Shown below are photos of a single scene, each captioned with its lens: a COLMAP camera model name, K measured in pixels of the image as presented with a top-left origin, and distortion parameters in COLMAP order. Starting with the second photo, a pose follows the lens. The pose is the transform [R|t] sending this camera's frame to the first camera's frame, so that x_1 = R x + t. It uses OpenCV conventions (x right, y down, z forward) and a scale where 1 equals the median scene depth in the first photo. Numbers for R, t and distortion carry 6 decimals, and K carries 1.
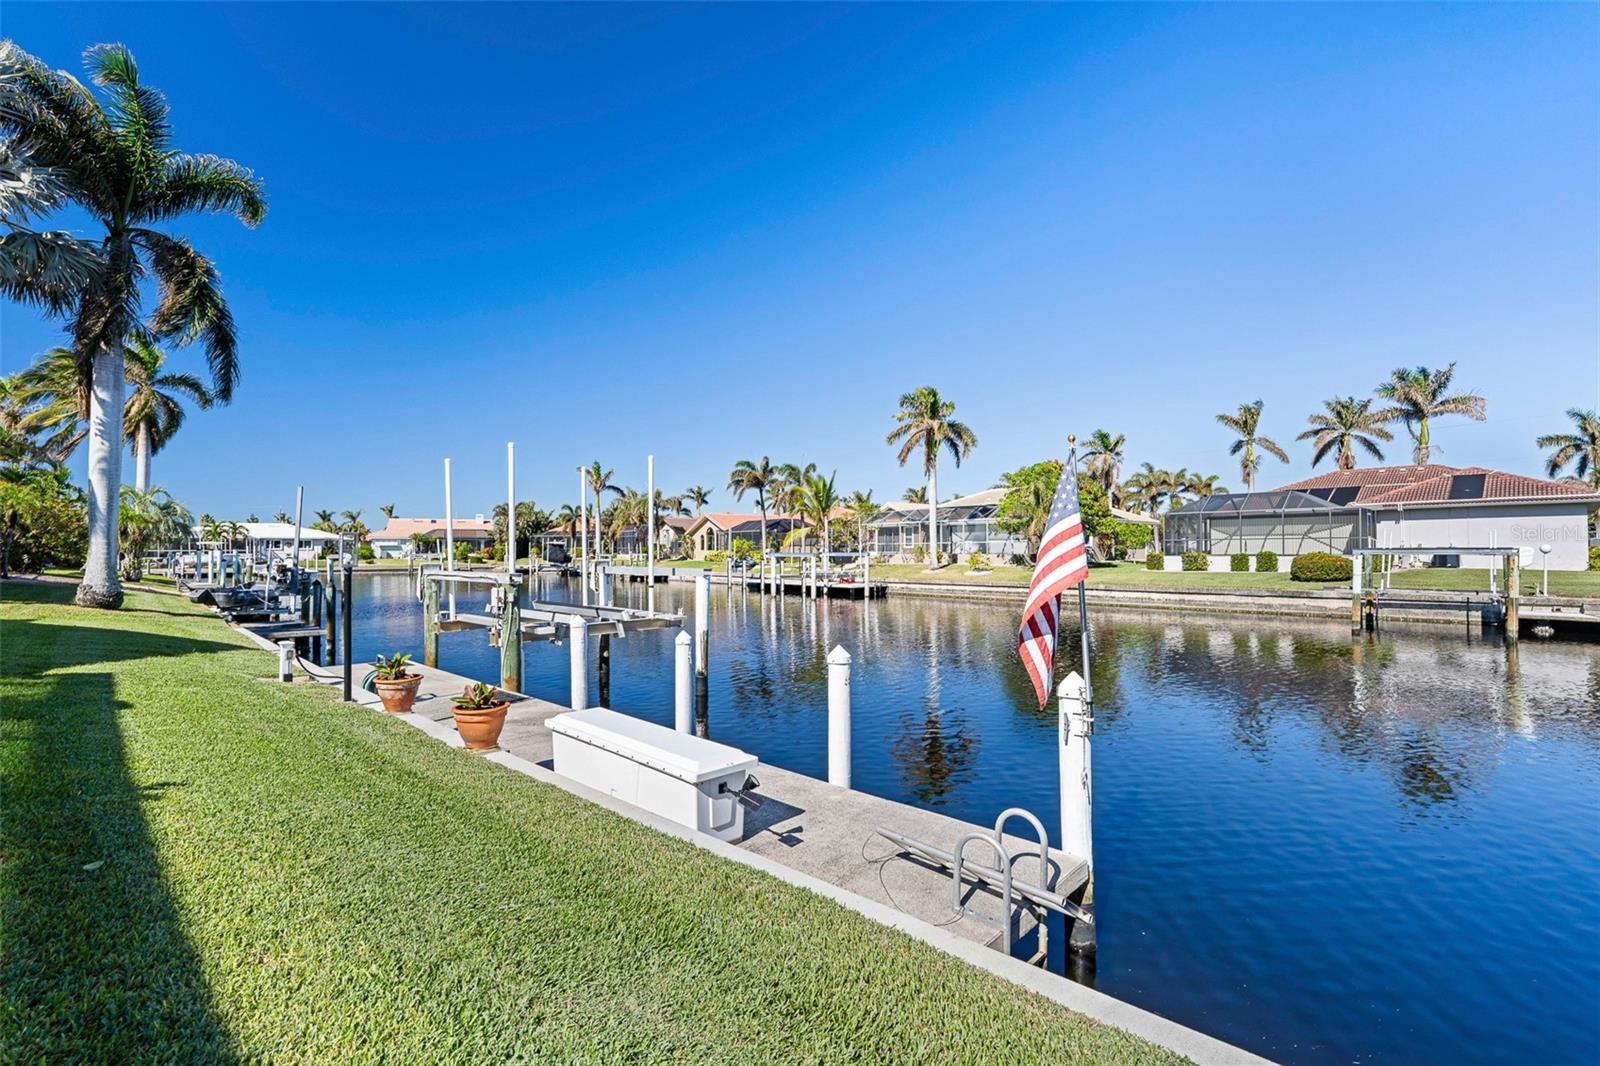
lens RADIAL K [[720.4, 0, 799.0], [0, 720.4, 527.0], [0, 0, 1]] dist [-0.003898, -0.000018]
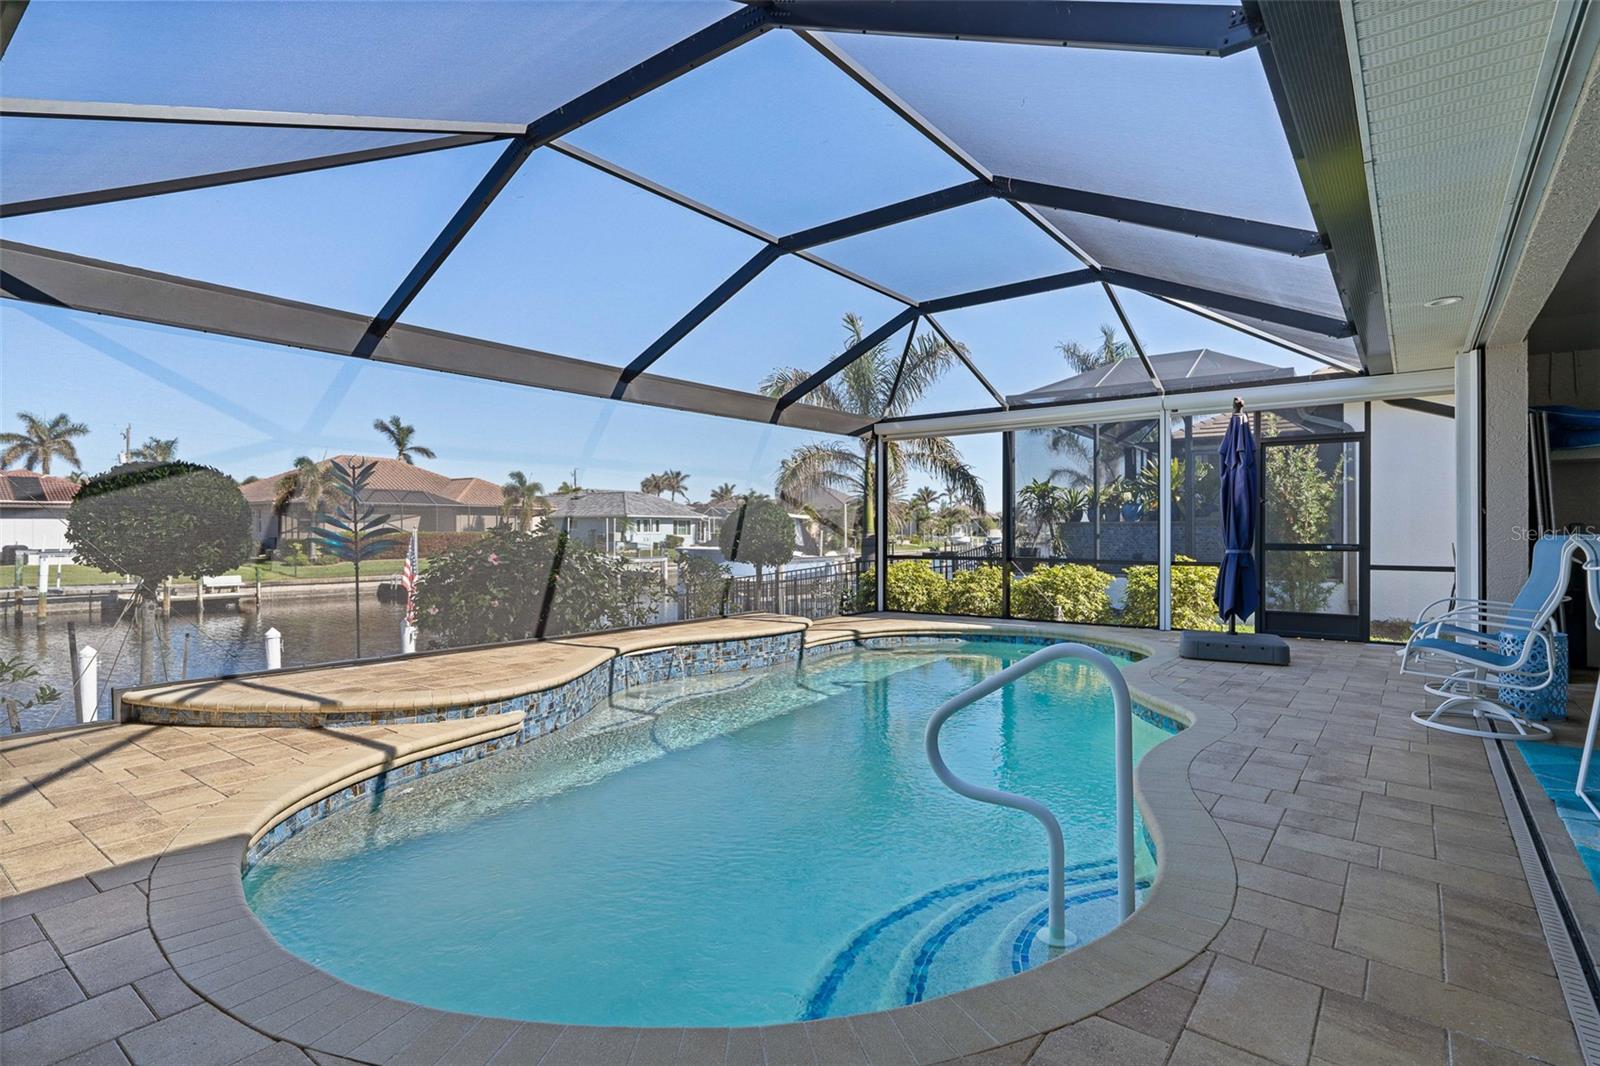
lens RADIAL K [[799.9, 0, 800.0], [0, 799.9, 533.0], [0, 0, 1]] dist [0.000464, -0.000709]
pose [[-0.118416, 0.004703, 0.992953, -0.288790], [-0.032260, 0.999443, -0.008581, -0.012847], [-0.992440, -0.033049, -0.118198, -0.003897]]
